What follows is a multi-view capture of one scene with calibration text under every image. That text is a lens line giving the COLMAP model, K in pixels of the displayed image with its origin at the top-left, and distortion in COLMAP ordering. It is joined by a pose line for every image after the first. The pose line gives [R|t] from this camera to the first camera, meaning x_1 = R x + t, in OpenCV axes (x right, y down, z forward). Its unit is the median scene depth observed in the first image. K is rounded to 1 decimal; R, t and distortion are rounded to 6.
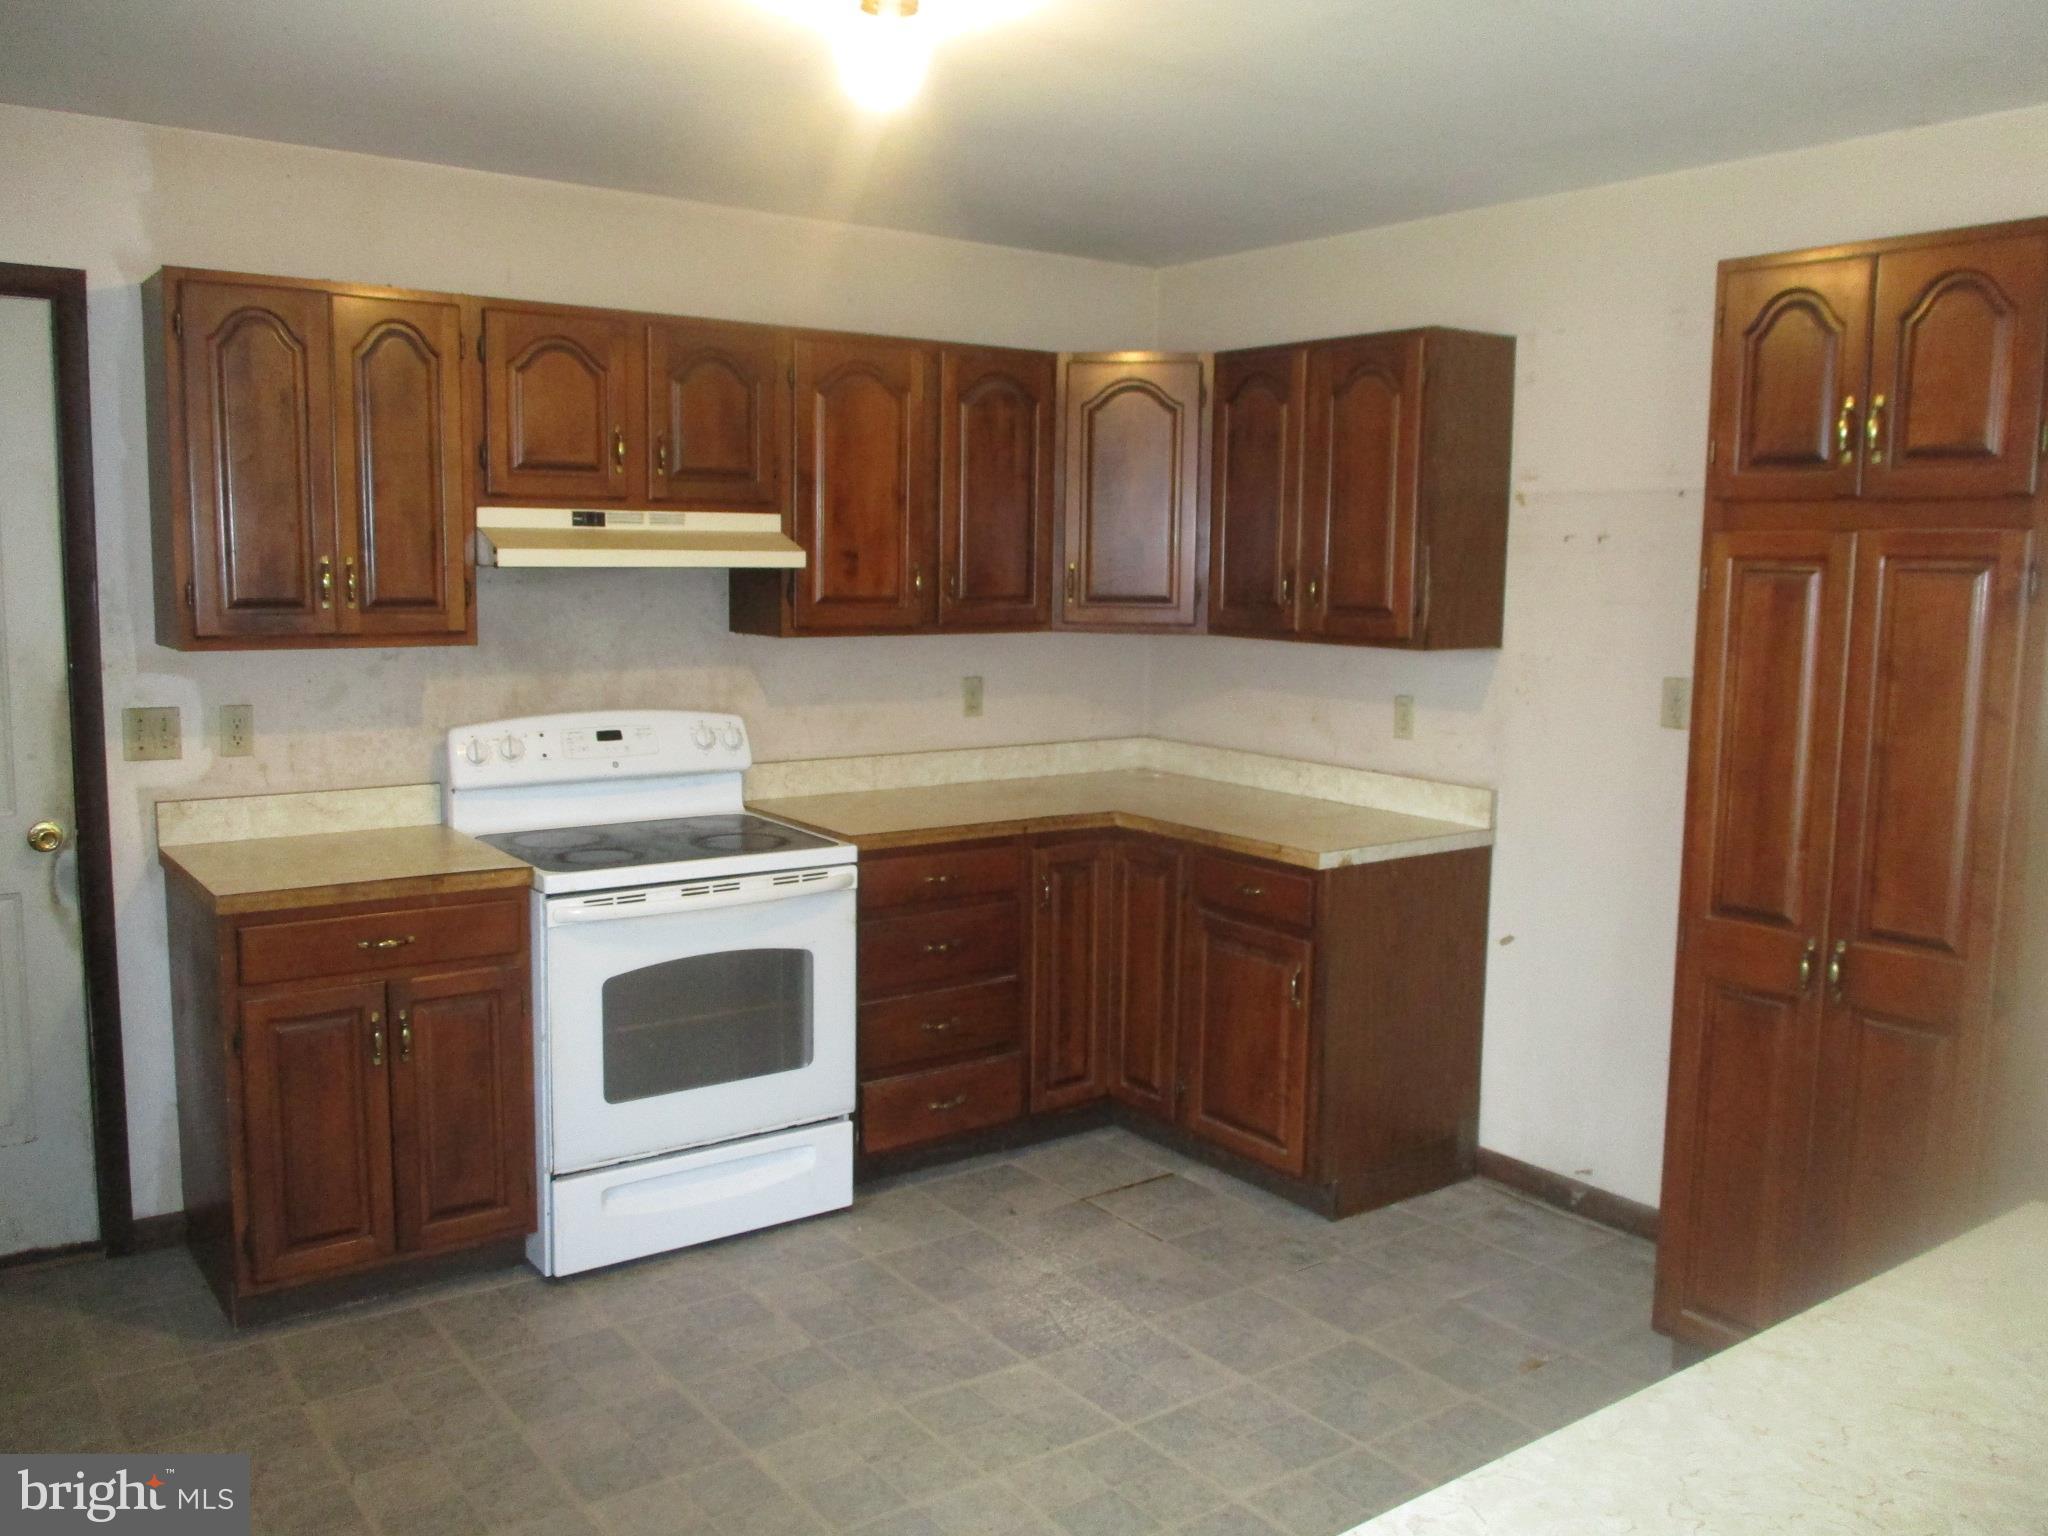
lens RADIAL K [[1649.5, 0, 1023.4], [0, 1649.5, 767.5], [0, 0, 1]] dist [-0.080240, 0.077532]
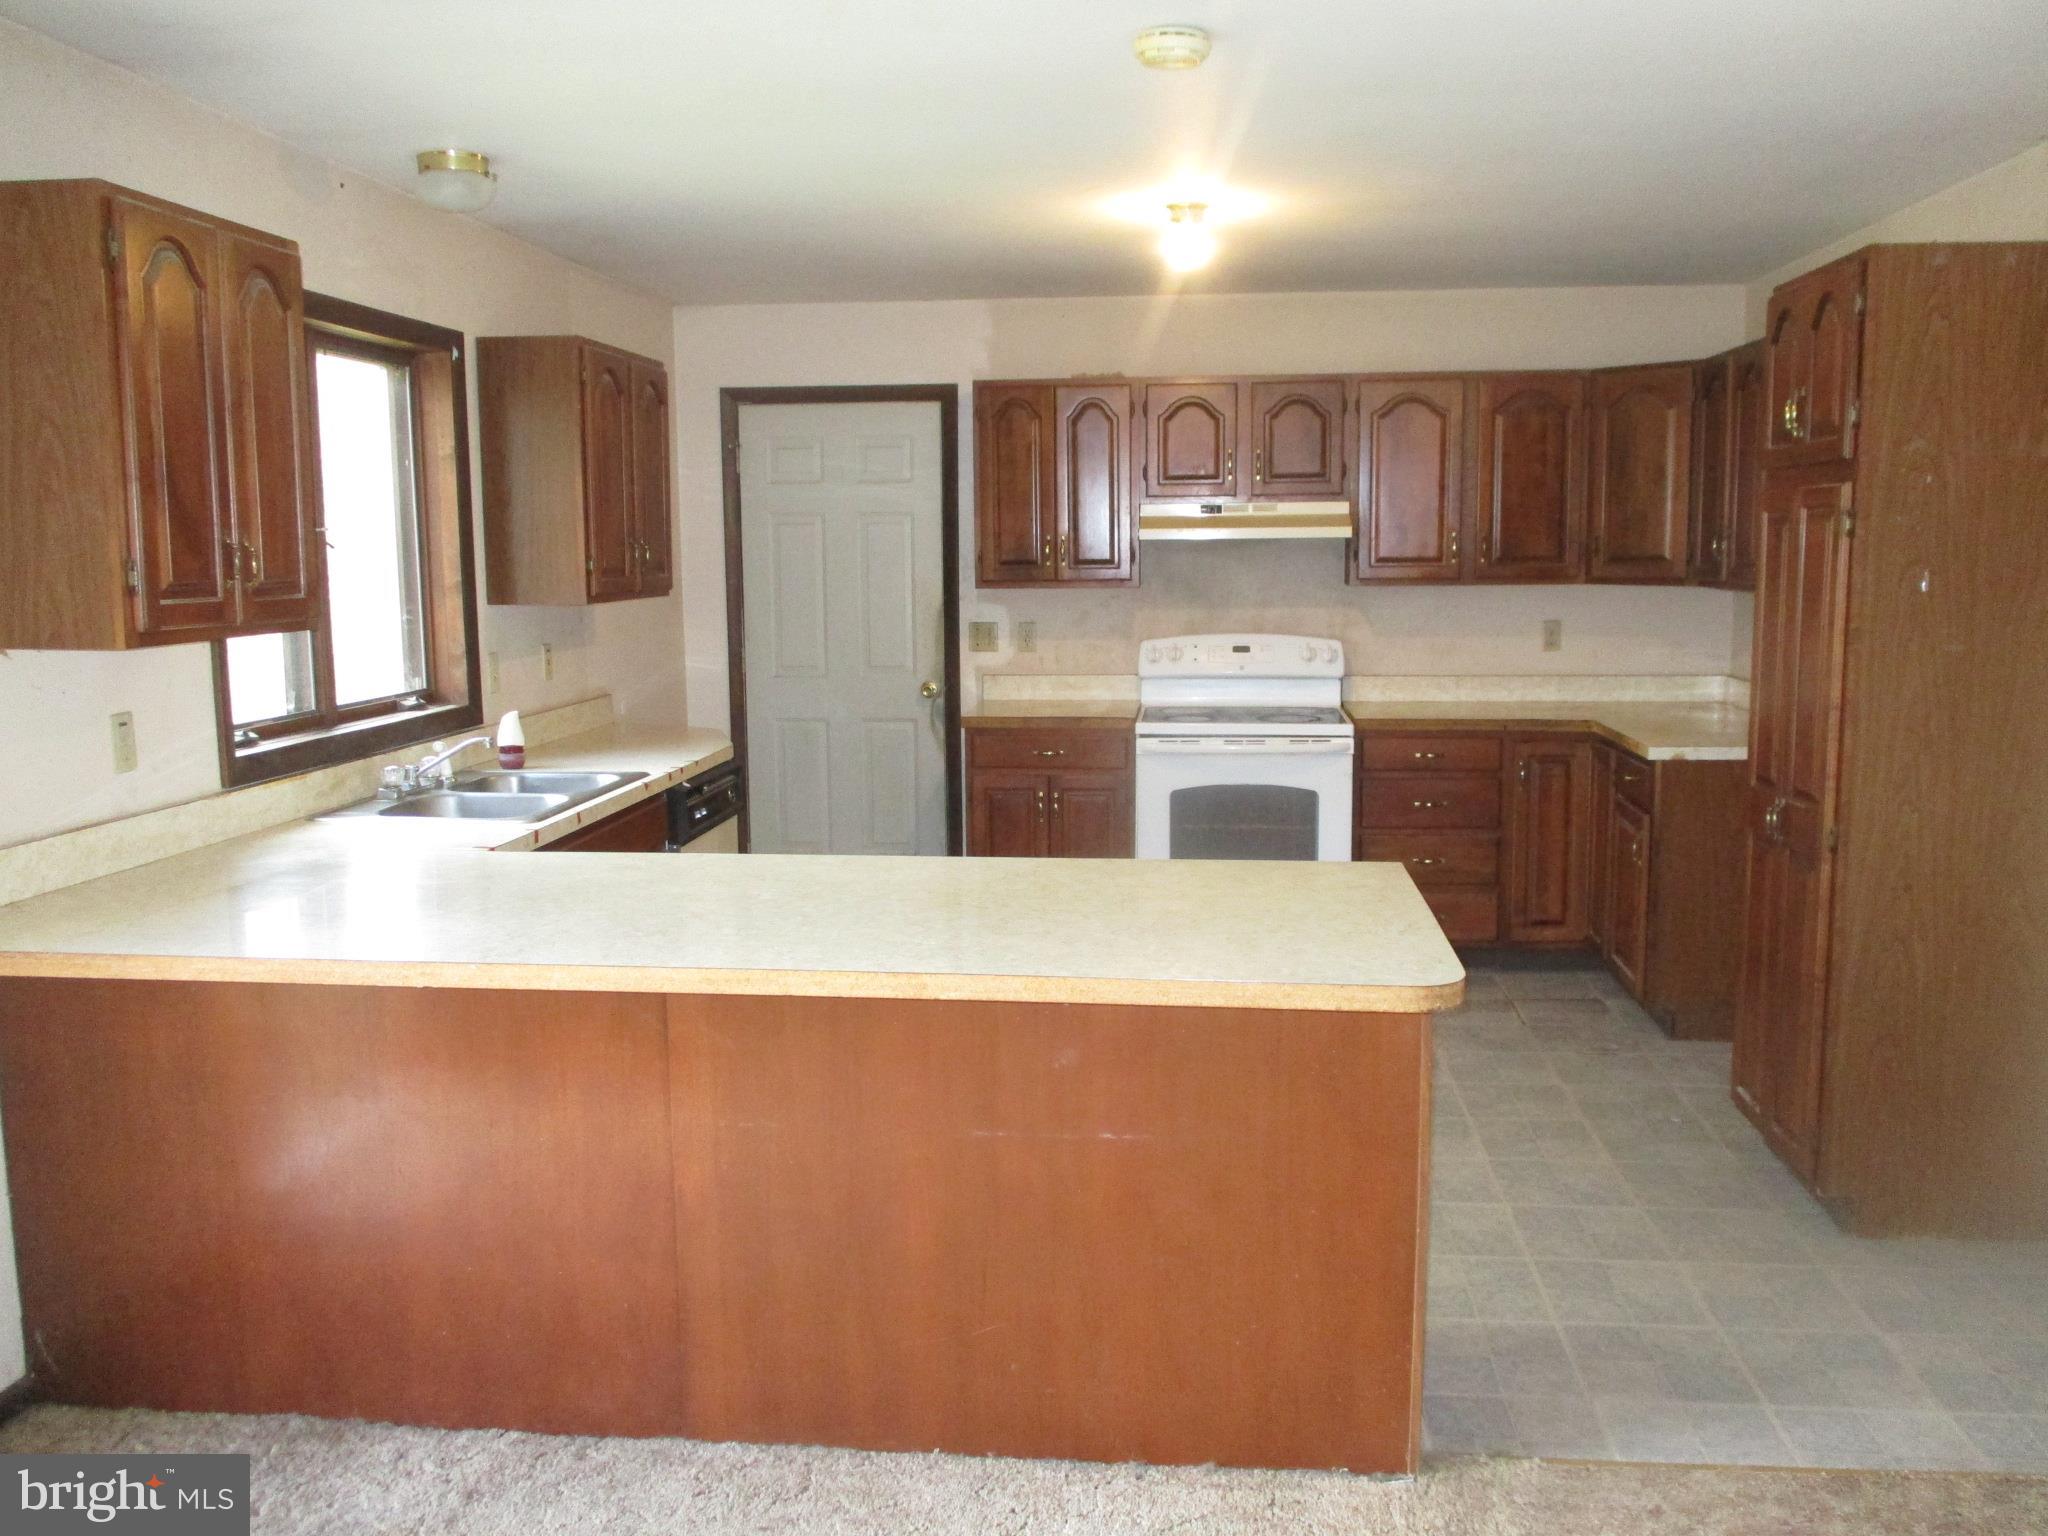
lens RADIAL K [[1649.5, 0, 1023.4], [0, 1649.5, 767.5], [0, 0, 1]] dist [-0.080240, 0.077532]
pose [[0.737561, 0.068871, -0.671759, 0.677365], [-0.062559, 0.997476, 0.033577, 0.055131], [0.672377, 0.017259, 0.740008, -0.293938]]
